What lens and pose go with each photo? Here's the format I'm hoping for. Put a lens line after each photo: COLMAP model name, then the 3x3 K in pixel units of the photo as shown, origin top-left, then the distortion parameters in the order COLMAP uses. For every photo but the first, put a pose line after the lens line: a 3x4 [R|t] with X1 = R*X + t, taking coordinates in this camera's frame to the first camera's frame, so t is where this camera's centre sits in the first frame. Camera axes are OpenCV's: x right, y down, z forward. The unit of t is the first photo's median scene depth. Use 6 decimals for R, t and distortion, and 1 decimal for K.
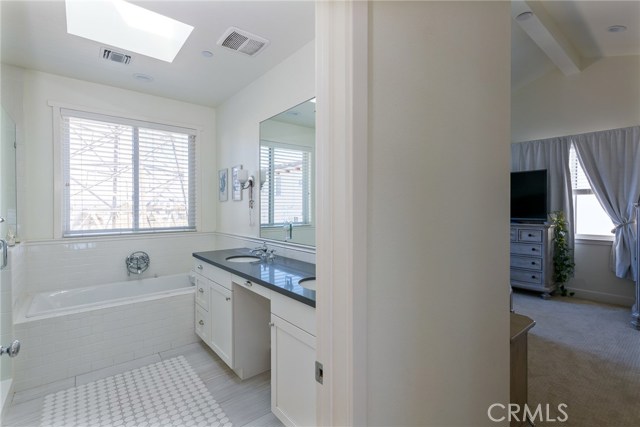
lens RADIAL K [[304.1, 0, 320.0], [0, 304.1, 213.5], [0, 0, 1]] dist [-0.000176, -0.000174]
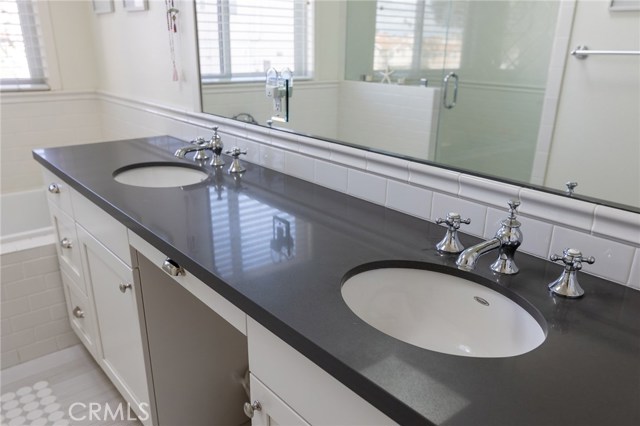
lens RADIAL K [[497.6, 0, 320.7], [0, 497.6, 235.3], [0, 0, 1]] dist [0.006067, 0.003230]
pose [[0.999542, 0.003533, 0.030063, -0.126981], [-0.013536, 0.940498, 0.339530, 0.017098], [-0.027074, -0.339782, 0.940115, 0.686292]]
